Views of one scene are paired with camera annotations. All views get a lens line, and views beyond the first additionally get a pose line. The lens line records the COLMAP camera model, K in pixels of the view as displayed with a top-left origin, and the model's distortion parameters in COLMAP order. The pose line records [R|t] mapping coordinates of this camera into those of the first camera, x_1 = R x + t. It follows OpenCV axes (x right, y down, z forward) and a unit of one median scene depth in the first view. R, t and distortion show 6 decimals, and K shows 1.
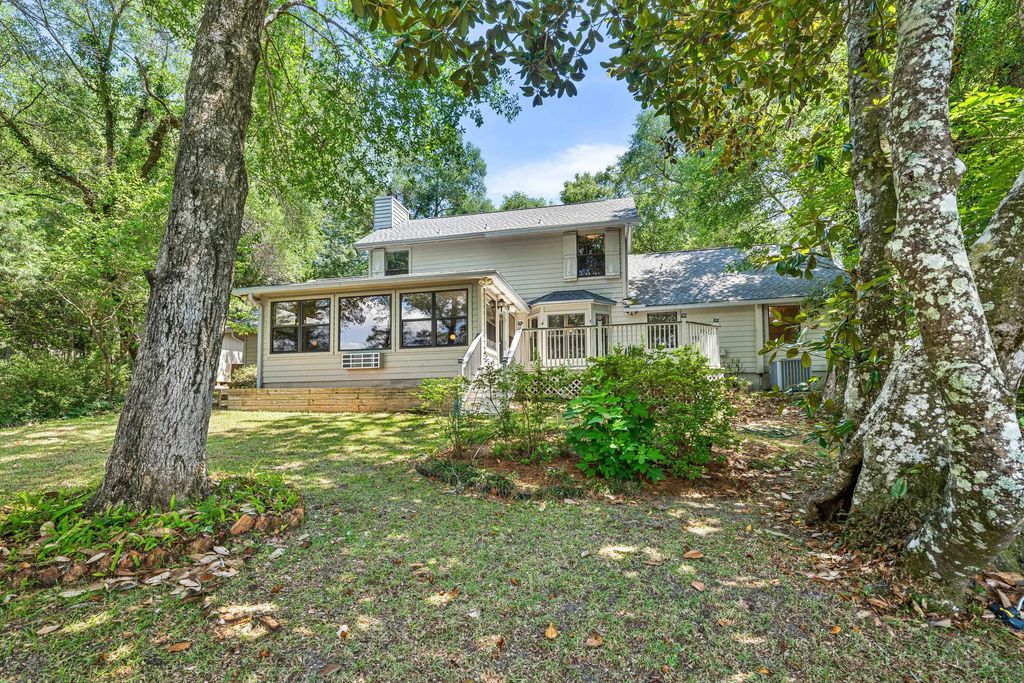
lens RADIAL K [[455.6, 0, 559.1], [0, 455.6, 375.2], [0, 0, 1]] dist [0.001551, 0.000041]
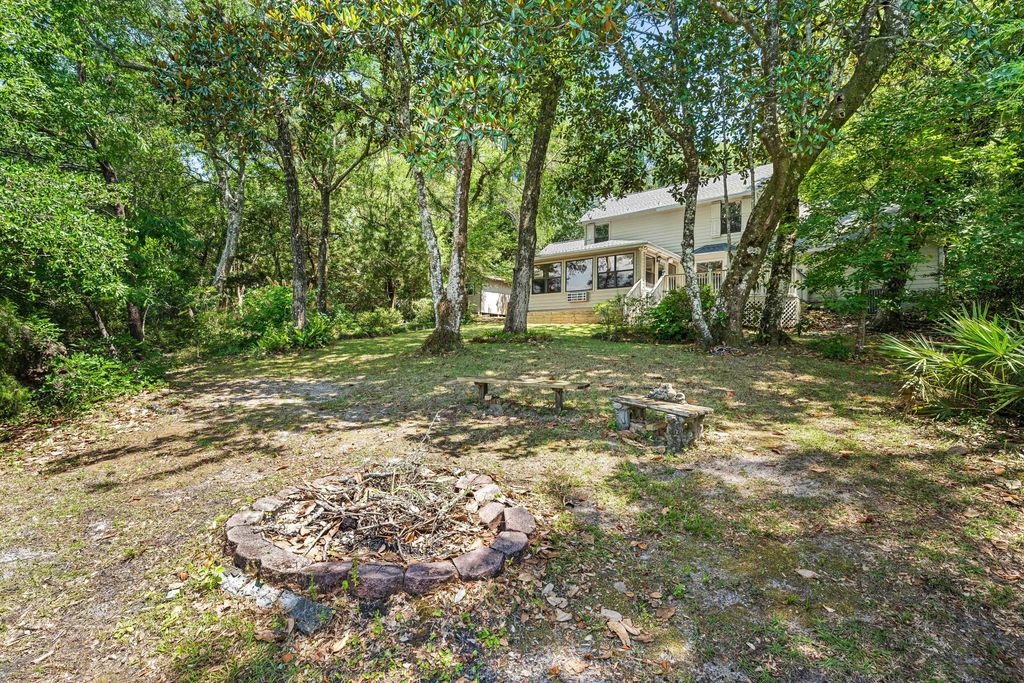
lens RADIAL K [[503.7, 0, 512.9], [0, 503.7, 339.5], [0, 0, 1]] dist [0.000311, 0.000012]
pose [[0.844743, 0.023691, -0.534647, 0.402172], [-0.001994, 0.999152, 0.041124, 0.052965], [0.535168, -0.033673, 0.844074, -0.782259]]
